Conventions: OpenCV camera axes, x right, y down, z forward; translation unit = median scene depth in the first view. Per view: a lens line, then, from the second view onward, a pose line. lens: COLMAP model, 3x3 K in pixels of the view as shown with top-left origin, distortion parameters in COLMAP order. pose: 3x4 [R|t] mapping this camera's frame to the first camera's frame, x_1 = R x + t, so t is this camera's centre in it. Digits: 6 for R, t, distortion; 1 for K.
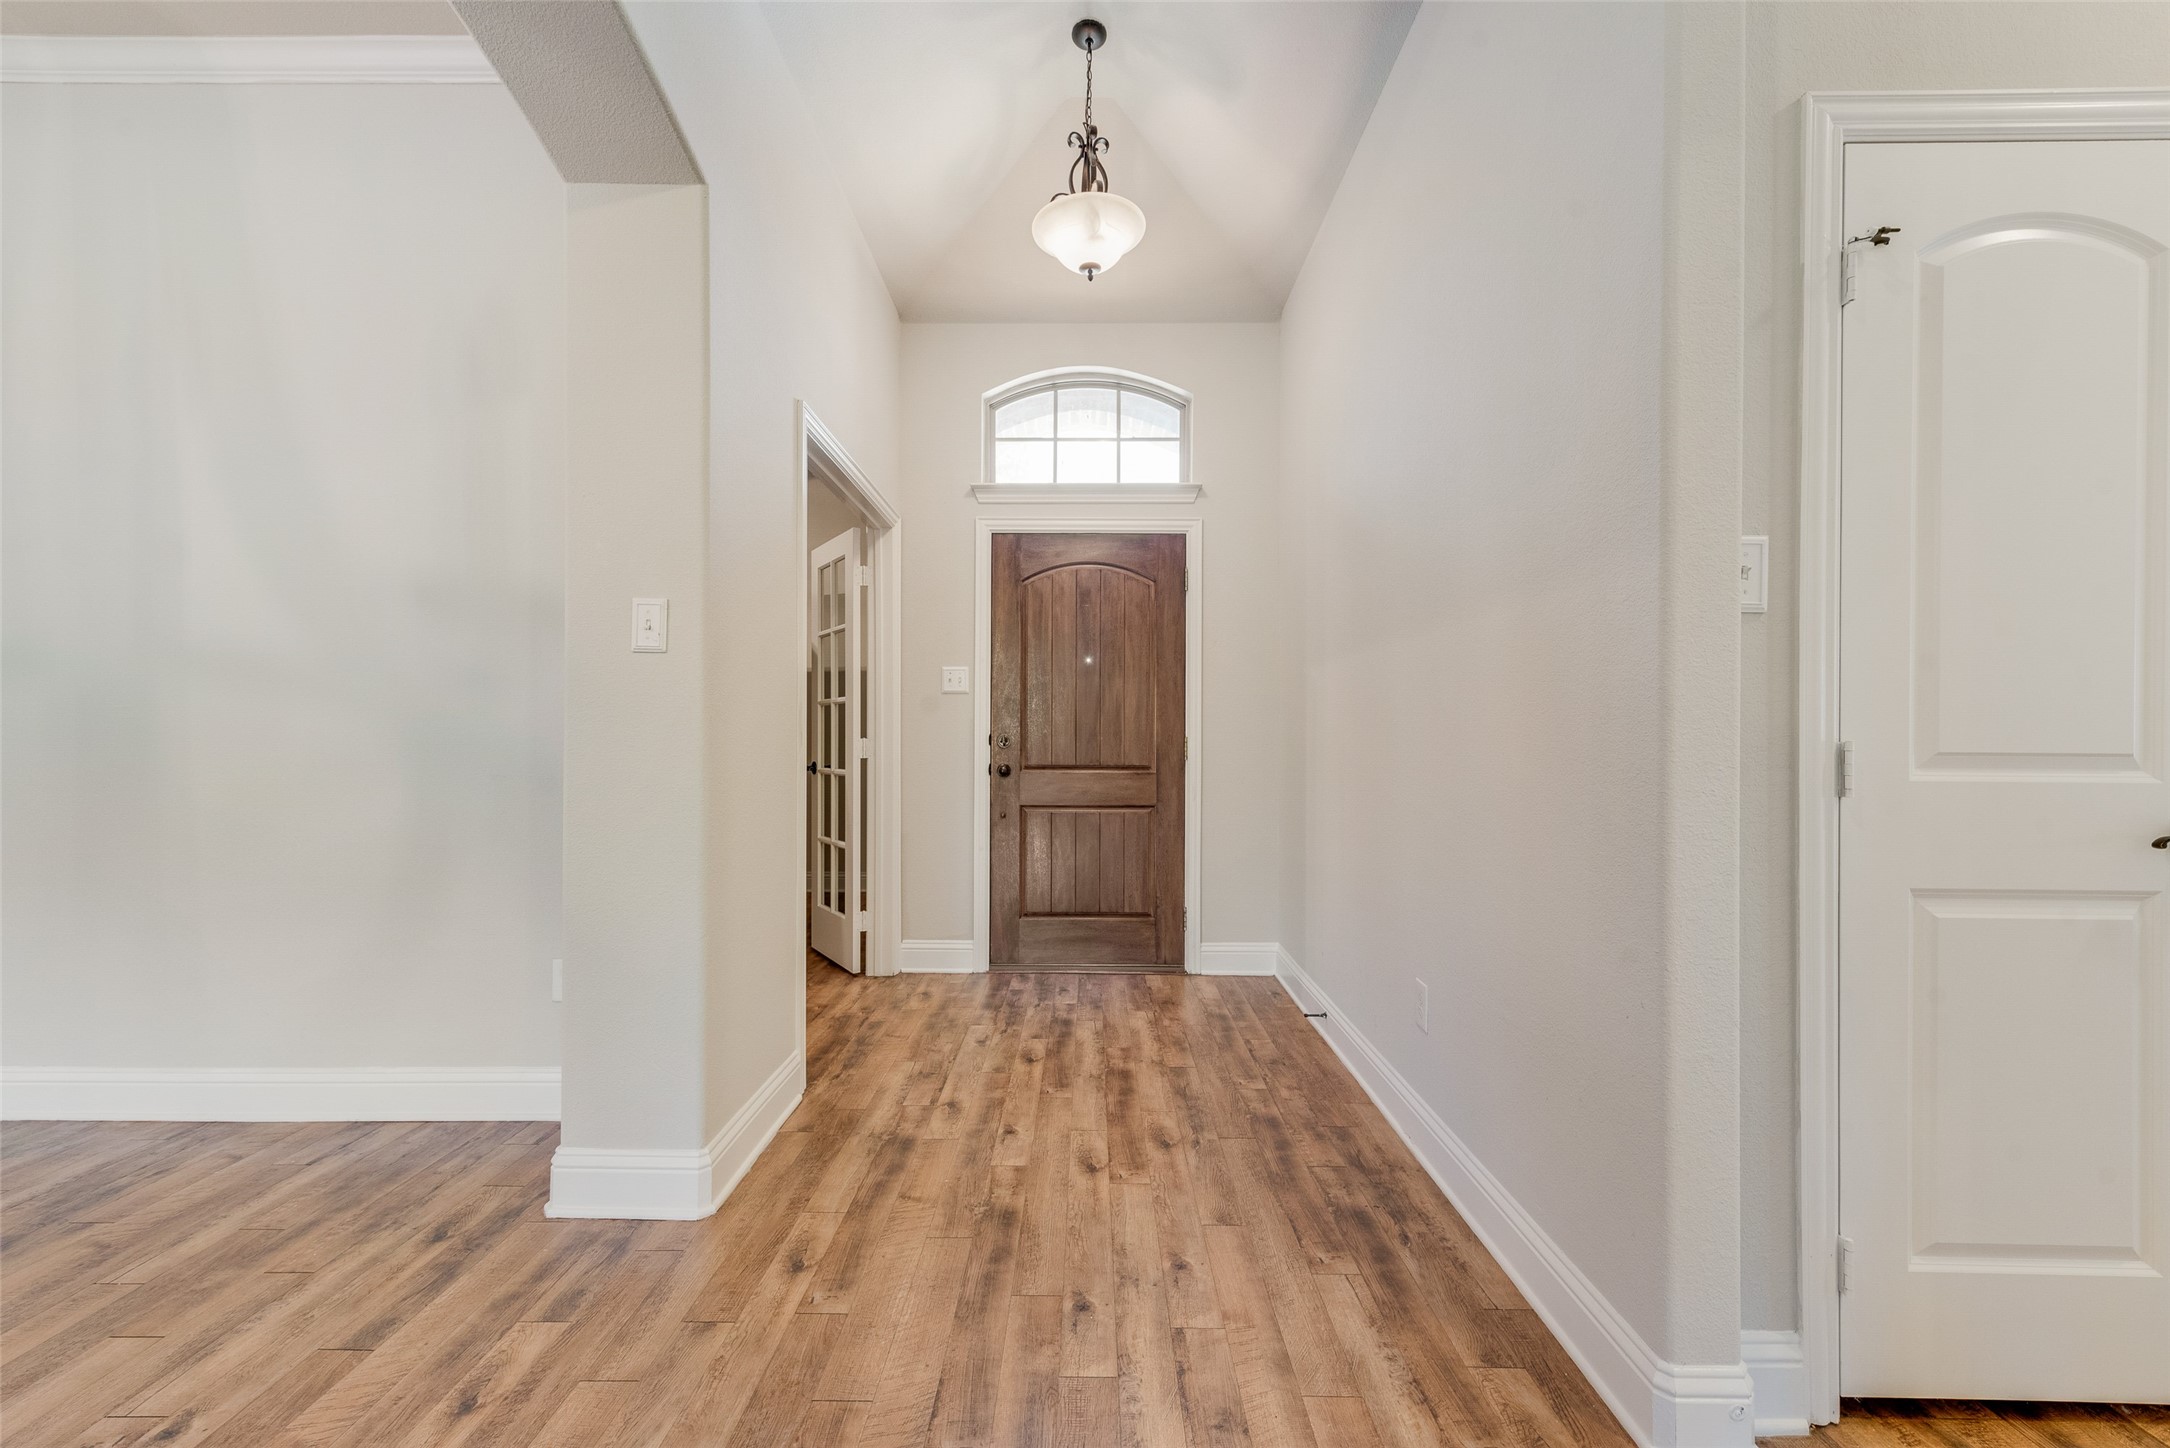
lens RADIAL K [[855.9, 0, 1085.1], [0, 855.9, 739.0], [0, 0, 1]] dist [0.014140, -0.003057]
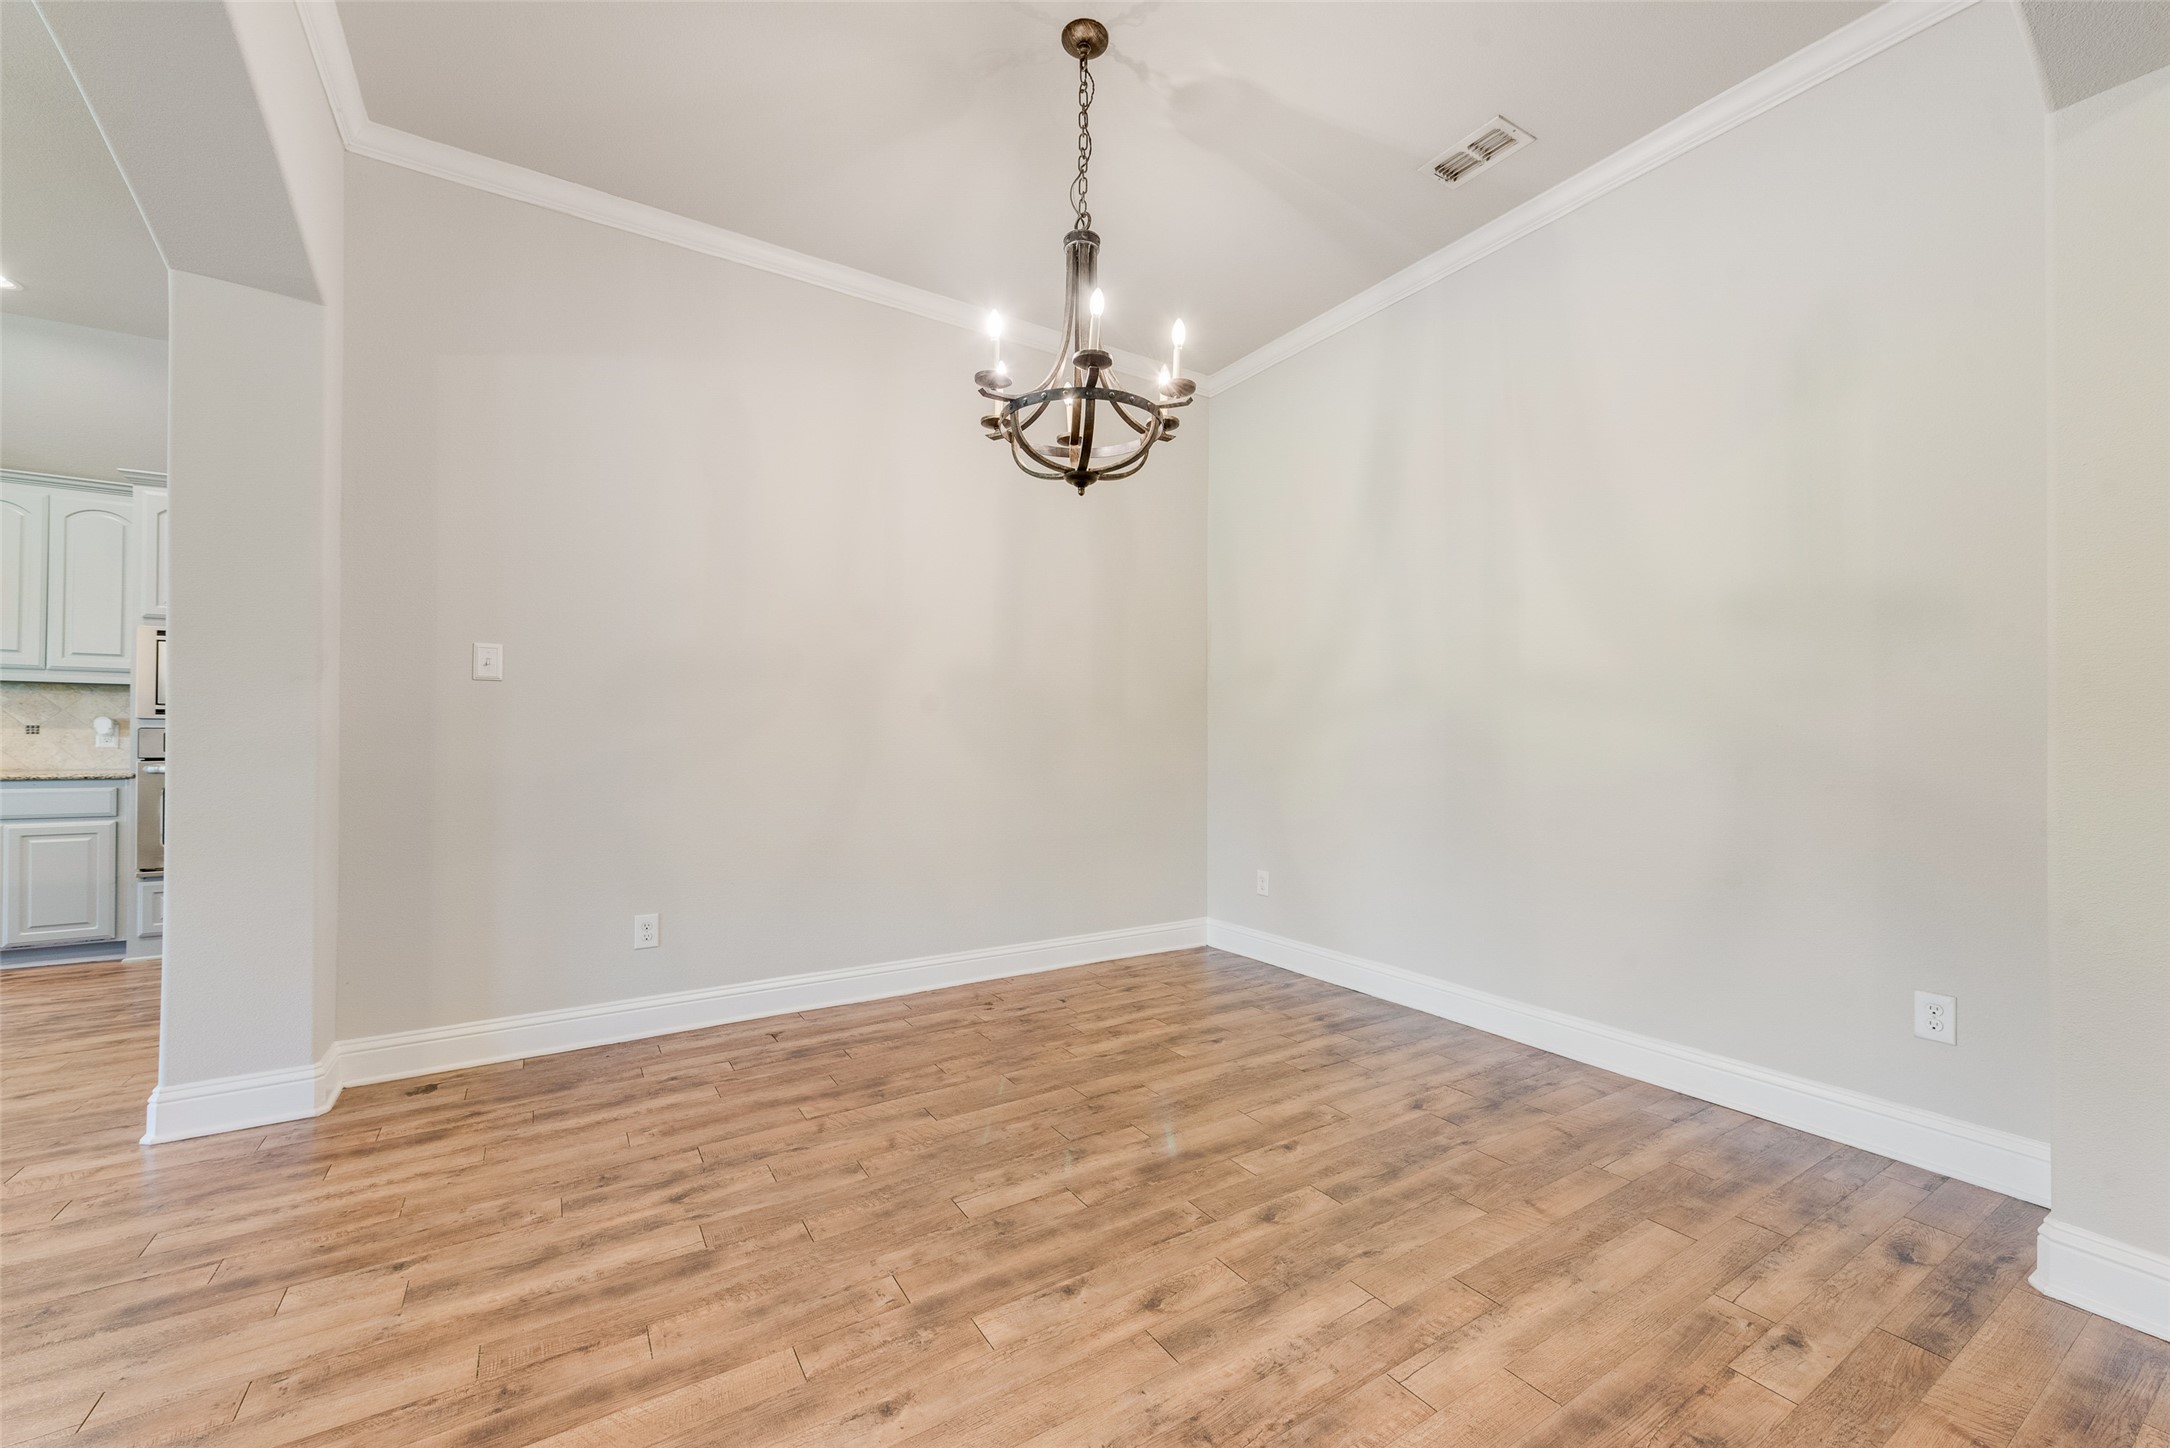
lens RADIAL K [[855.9, 0, 1077.0], [0, 855.9, 734.4], [0, 0, 1]] dist [0.014140, -0.003057]
pose [[0.540718, -0.004627, -0.841191, -0.398089], [-0.007473, 0.999919, -0.010303, -0.000551], [0.841171, 0.011858, 0.540640, -0.308226]]
